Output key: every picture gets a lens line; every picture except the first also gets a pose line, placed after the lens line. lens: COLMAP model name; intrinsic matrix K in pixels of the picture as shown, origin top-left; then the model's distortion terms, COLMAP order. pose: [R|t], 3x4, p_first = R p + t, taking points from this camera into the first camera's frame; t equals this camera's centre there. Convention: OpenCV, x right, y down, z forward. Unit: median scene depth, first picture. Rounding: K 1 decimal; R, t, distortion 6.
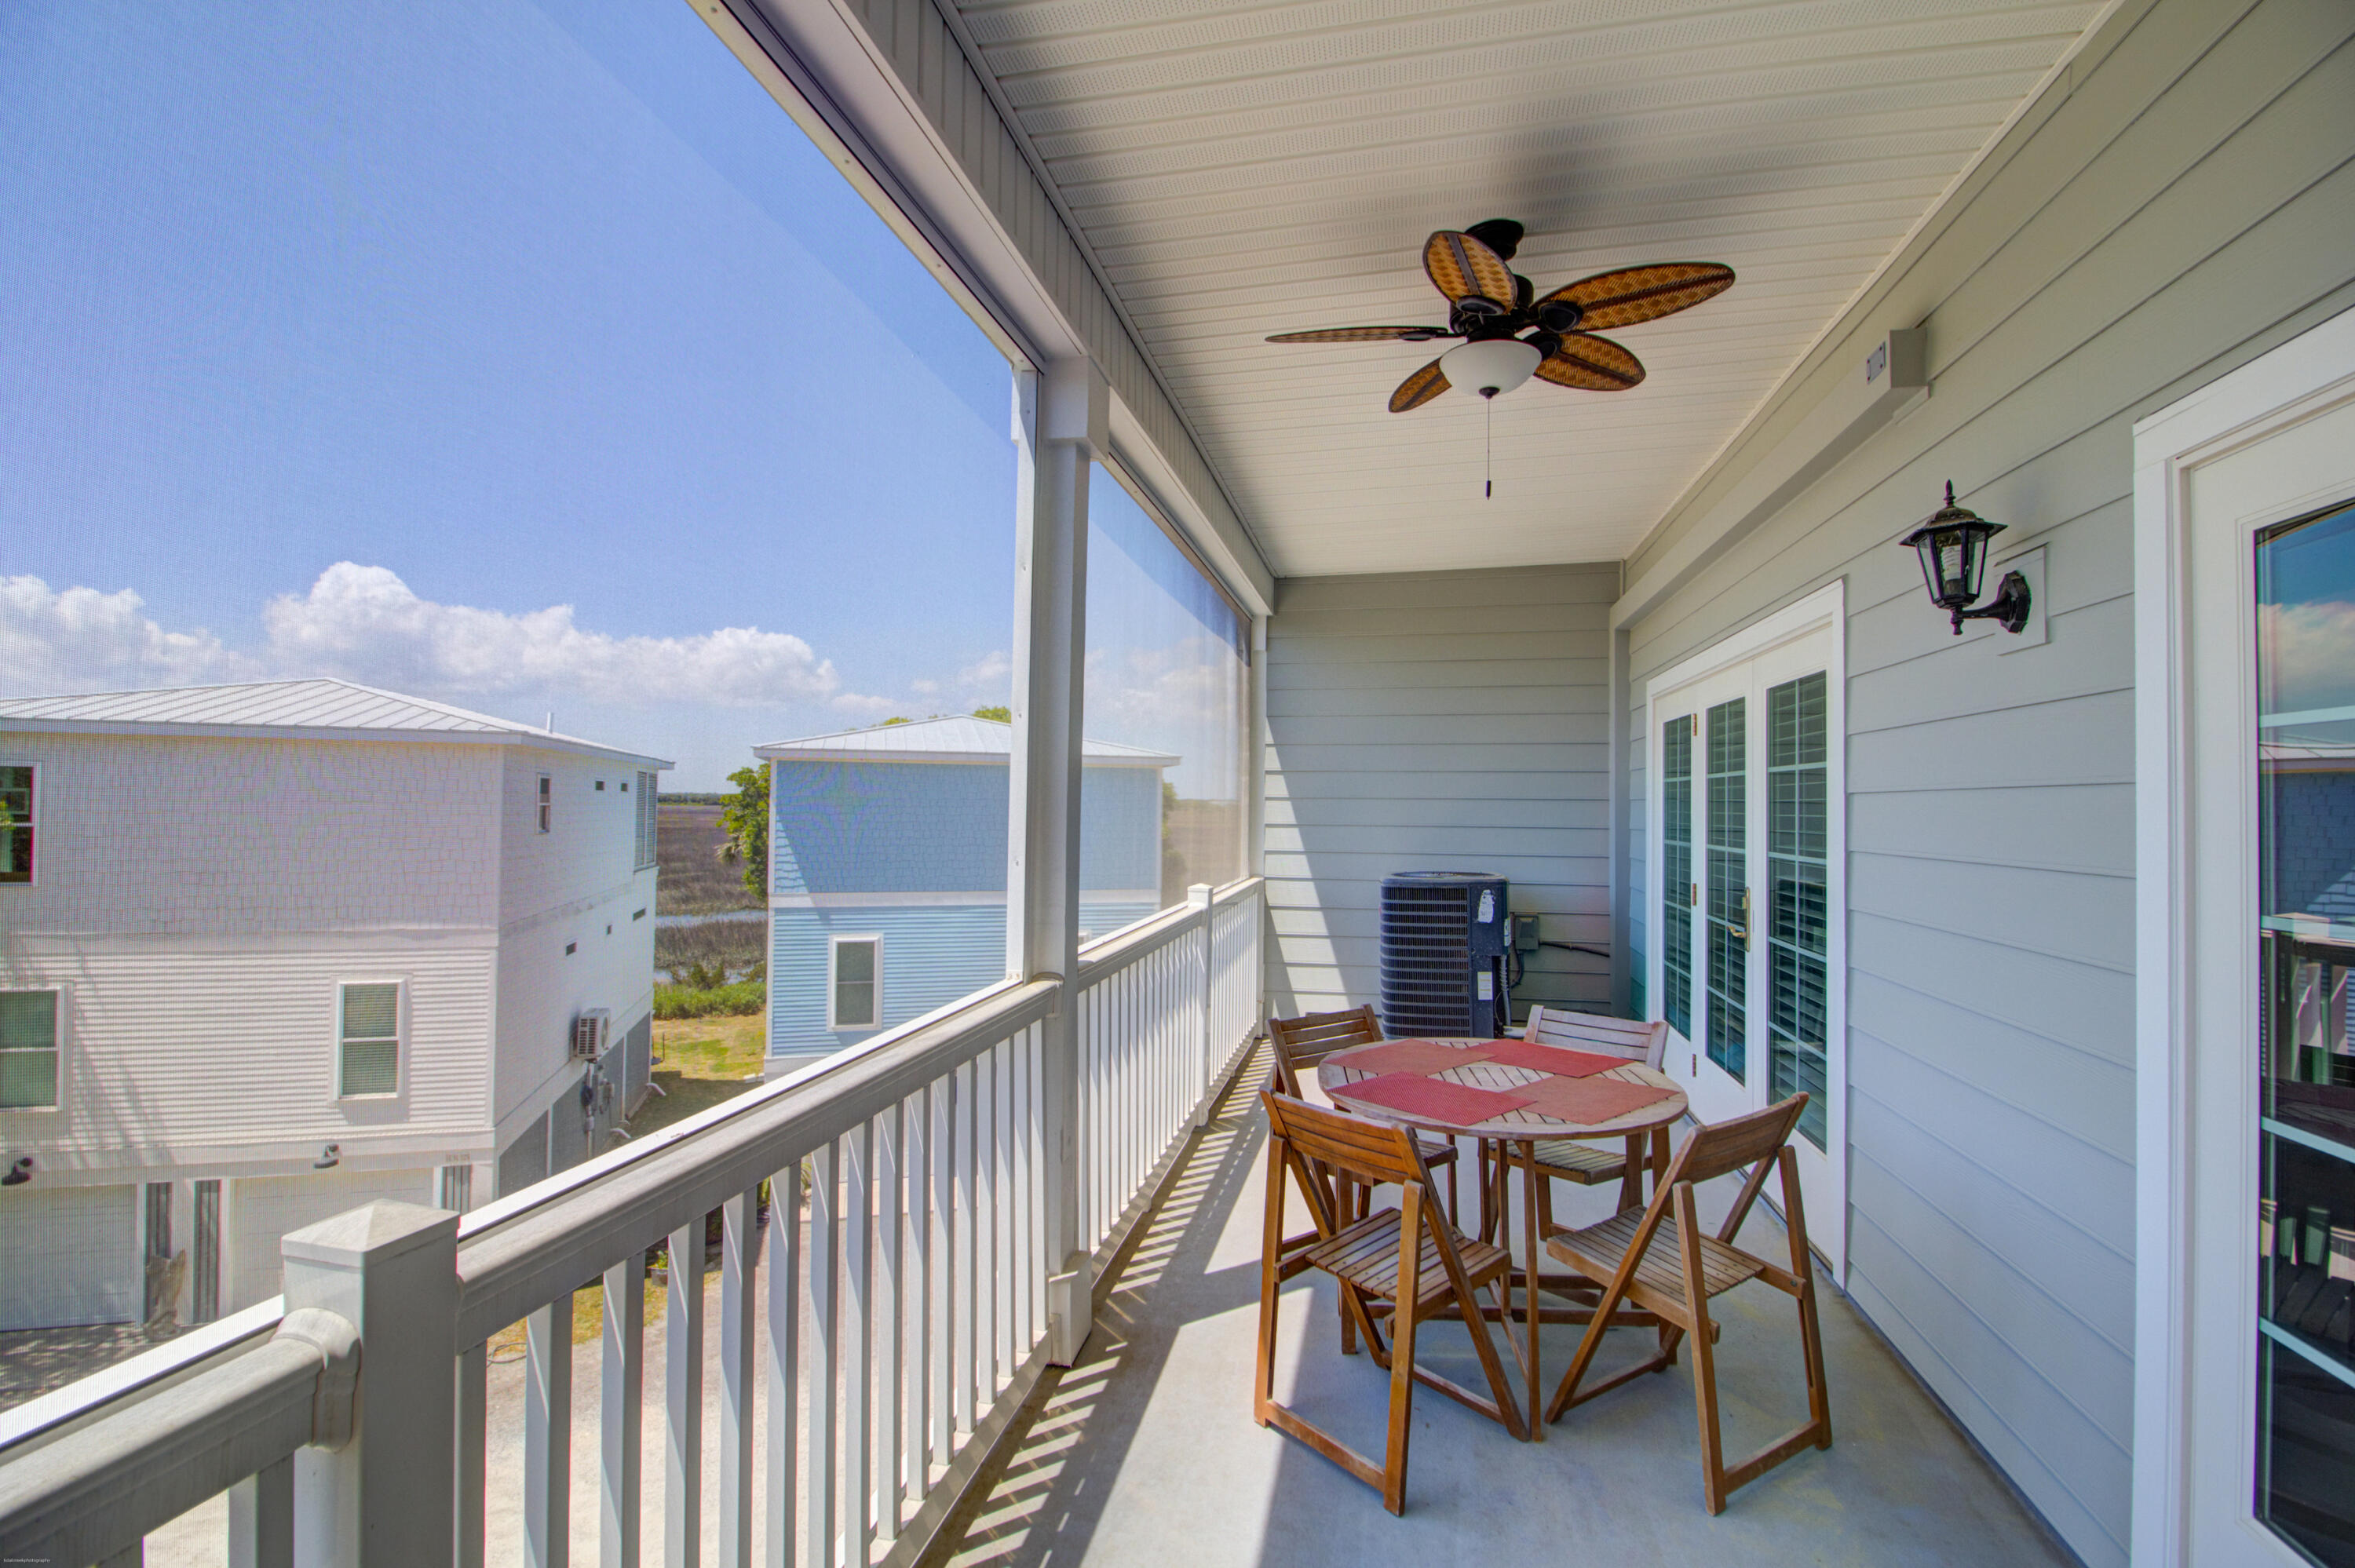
lens RADIAL K [[1098.8, 0, 1176.0], [0, 1098.8, 868.1], [0, 0, 1]] dist [-0.001348, -0.010014]
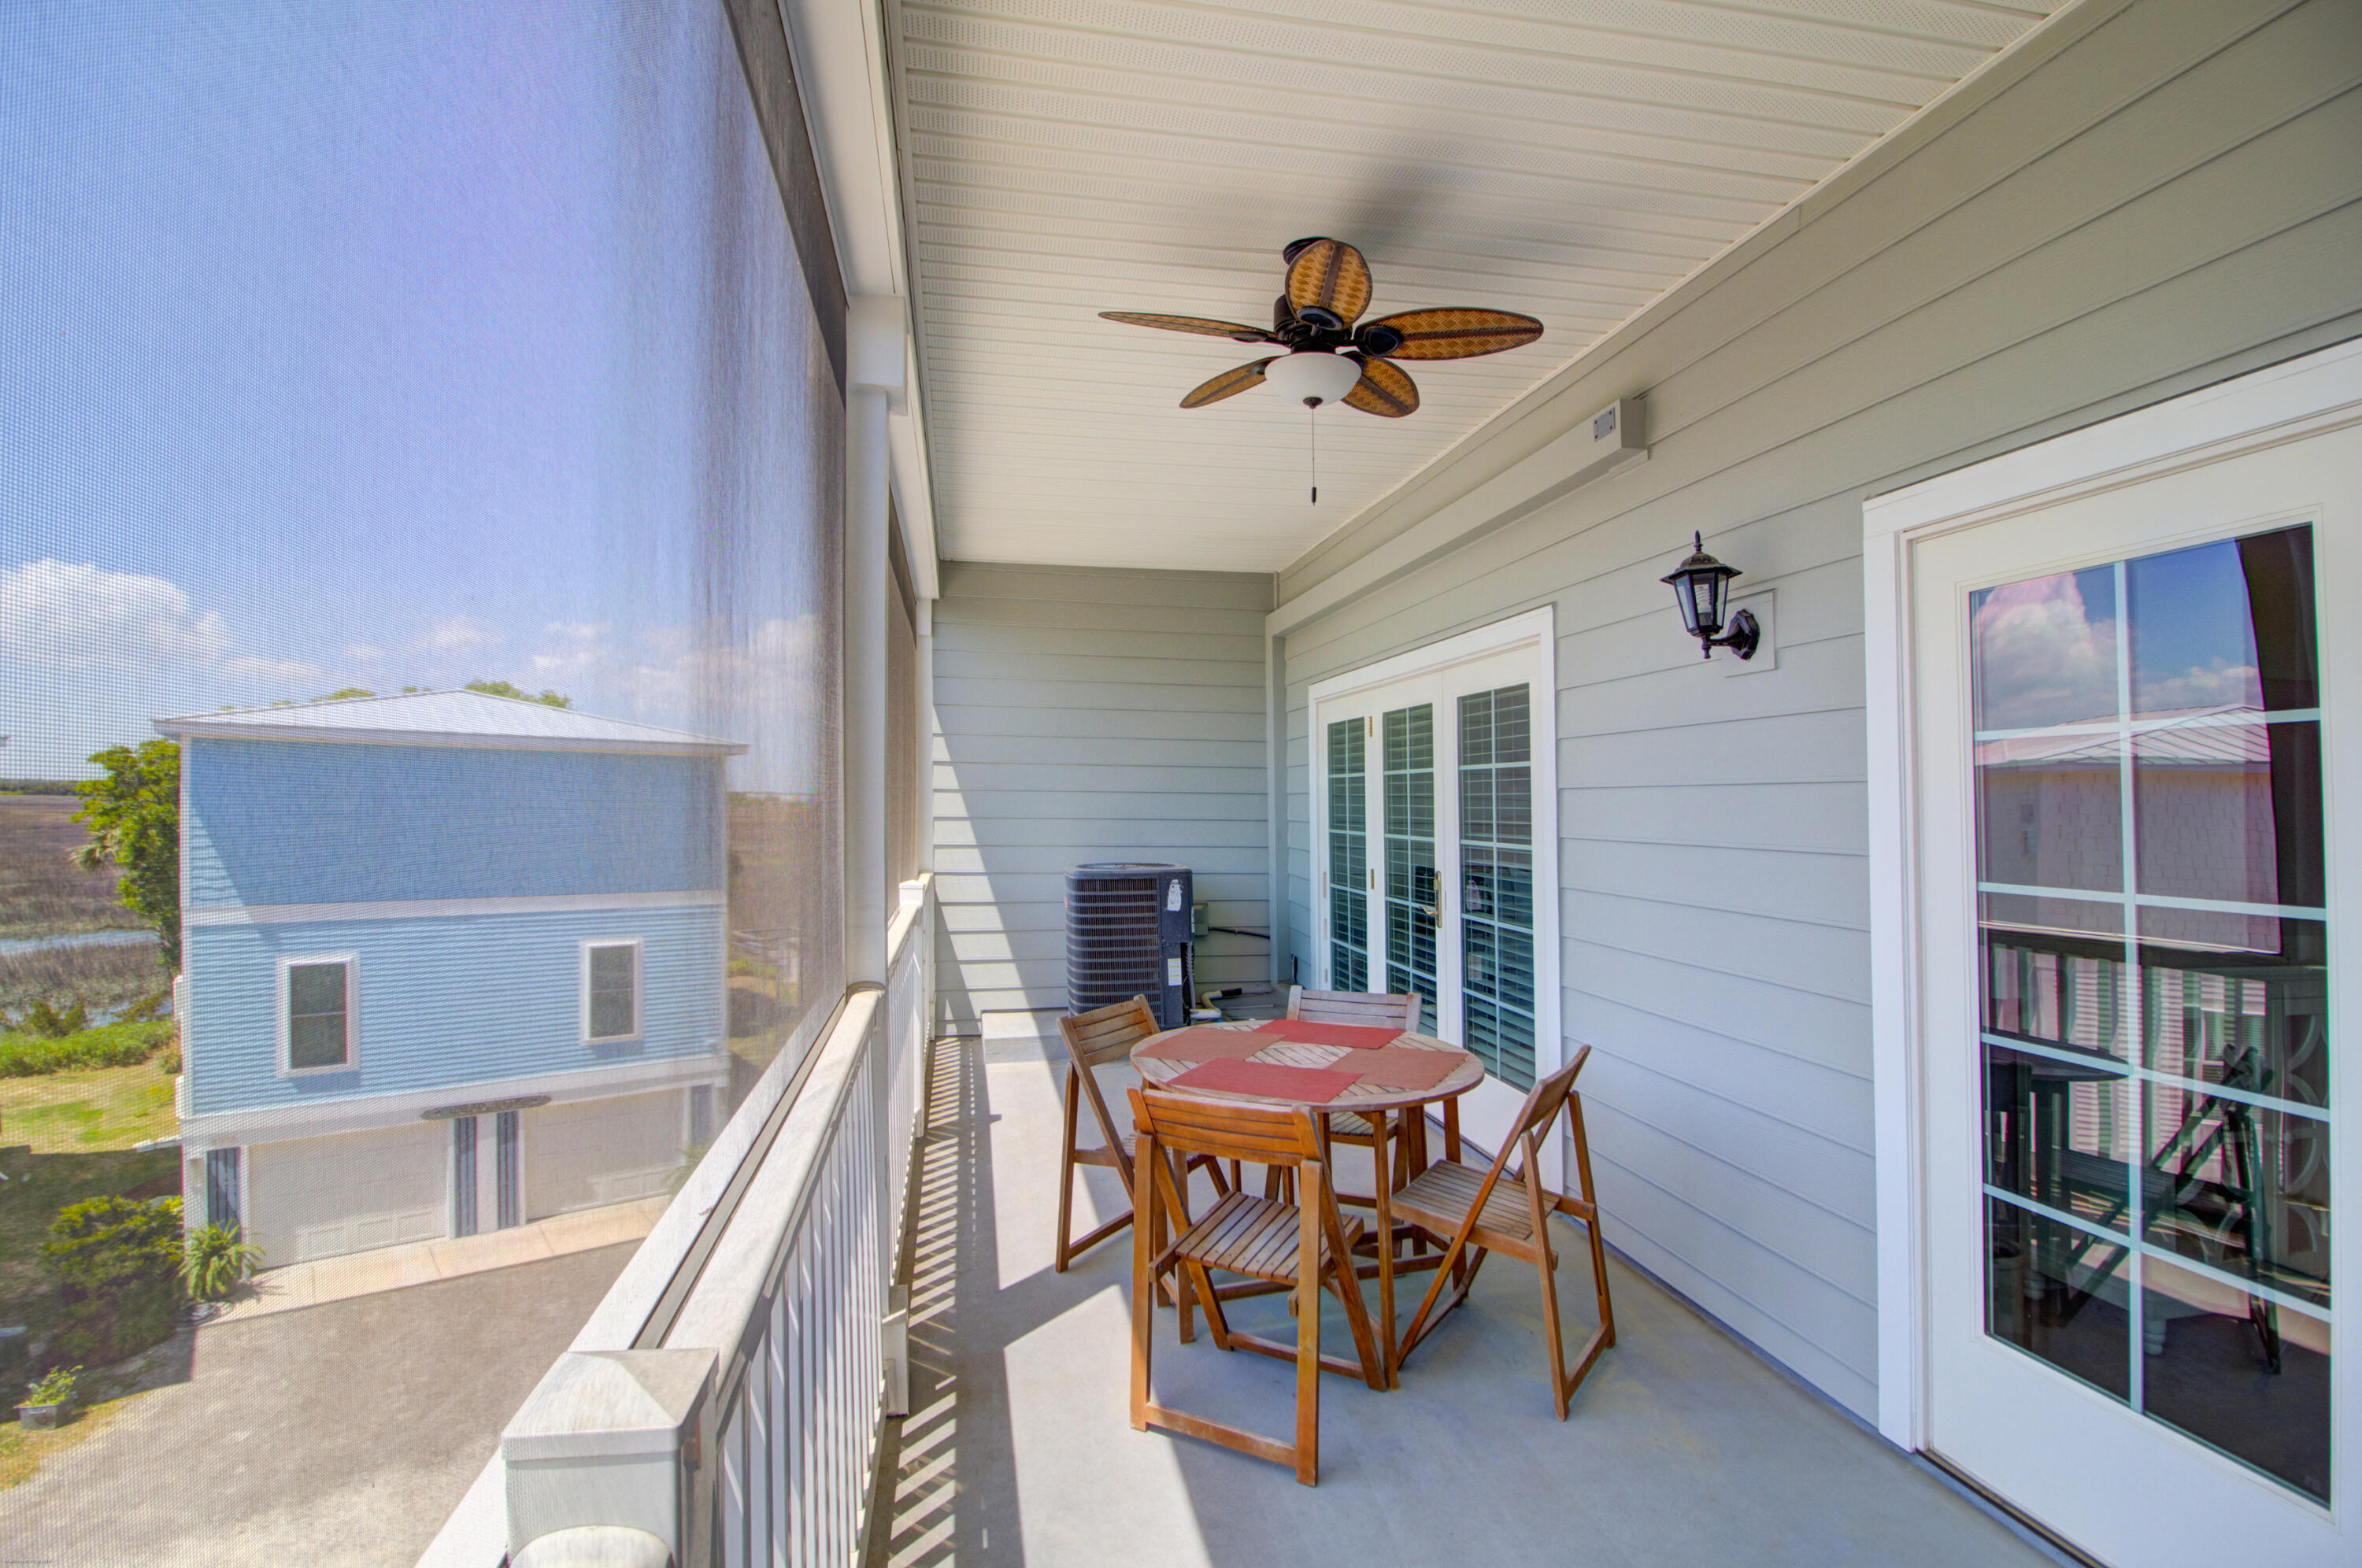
lens RADIAL K [[1102.1, 0, 1179.5], [0, 1102.1, 868.3], [0, 0, 1]] dist [-0.001348, -0.010014]
pose [[0.920349, -0.018871, 0.390643, -0.201337], [0.016697, 0.999820, 0.008962, -0.000371], [-0.390742, -0.001726, 0.920499, 0.065714]]
